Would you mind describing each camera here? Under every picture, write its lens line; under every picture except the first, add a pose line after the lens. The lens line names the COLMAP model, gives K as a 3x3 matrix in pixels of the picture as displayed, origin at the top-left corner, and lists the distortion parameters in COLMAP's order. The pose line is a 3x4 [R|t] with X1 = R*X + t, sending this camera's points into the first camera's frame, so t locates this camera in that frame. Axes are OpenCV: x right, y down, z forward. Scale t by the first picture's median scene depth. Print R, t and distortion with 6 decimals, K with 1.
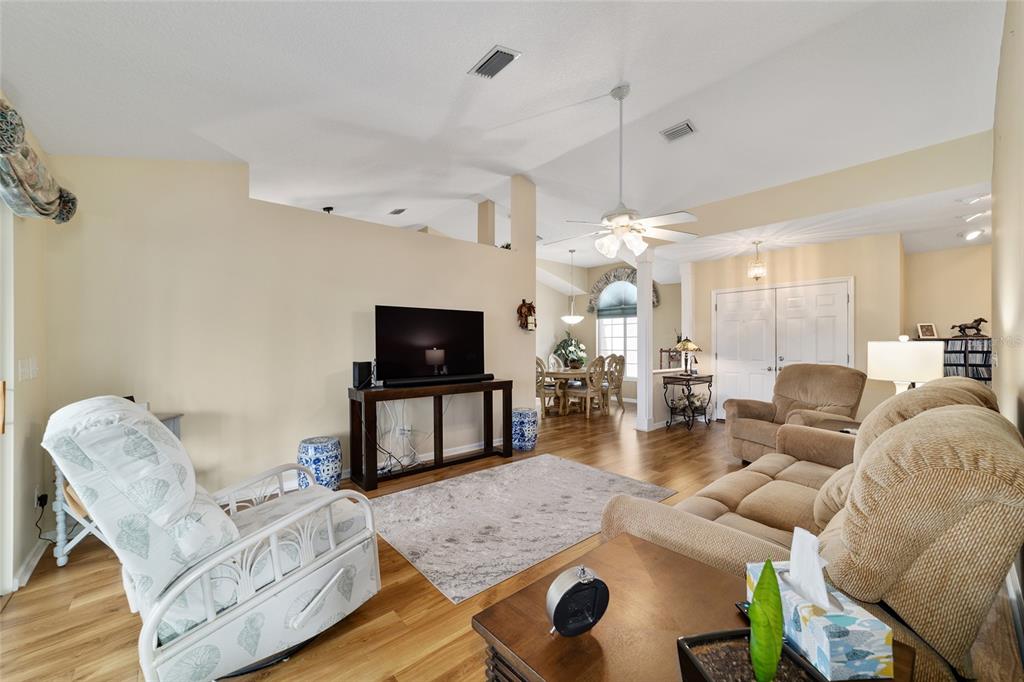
lens RADIAL K [[397.5, 0, 513.0], [0, 397.5, 338.7], [0, 0, 1]] dist [-0.000713, 0.000625]
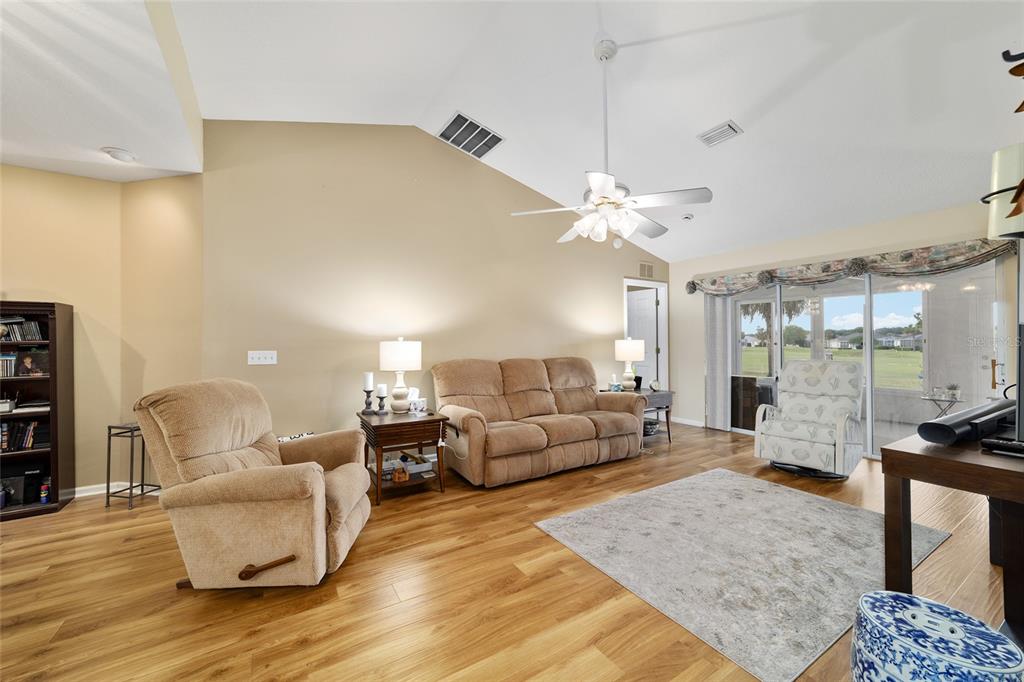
lens RADIAL K [[397.5, 0, 513.0], [0, 397.5, 338.7], [0, 0, 1]] dist [-0.000713, 0.000625]
pose [[-0.984277, 0.008680, 0.176416, 0.128280], [0.004368, 0.999682, -0.024816, 0.012116], [-0.176575, -0.023655, -0.984003, 0.764933]]
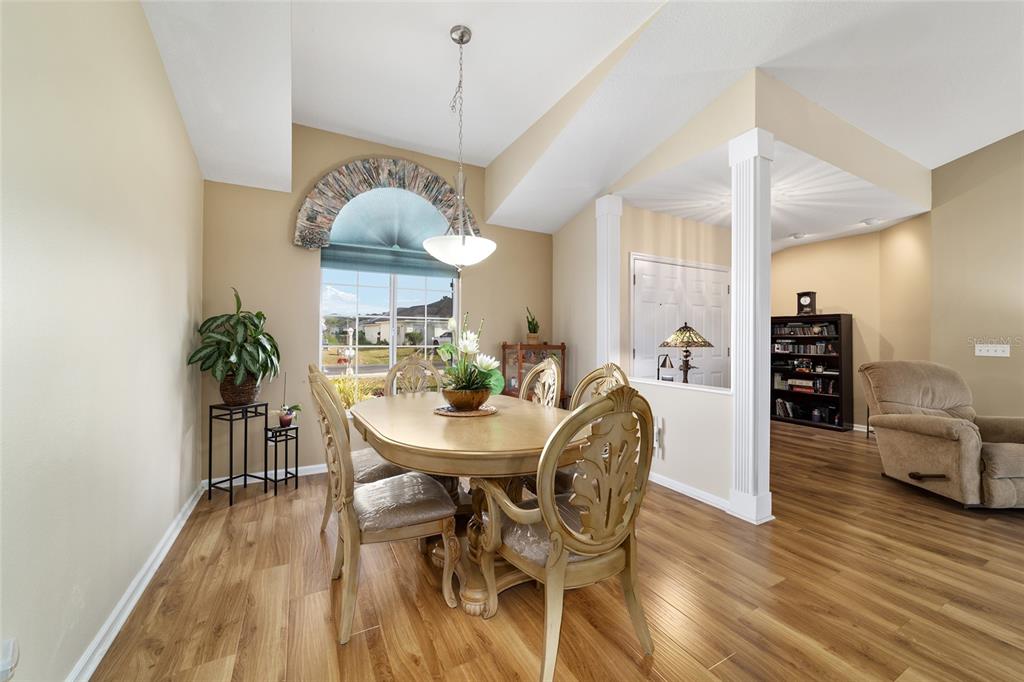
lens RADIAL K [[397.5, 0, 513.0], [0, 397.5, 338.7], [0, 0, 1]] dist [-0.000713, 0.000625]
pose [[0.217342, -0.000826, 0.976095, -0.147504], [-0.021562, 0.999752, 0.005647, 0.016528], [-0.975857, -0.022274, 0.217270, 0.863374]]
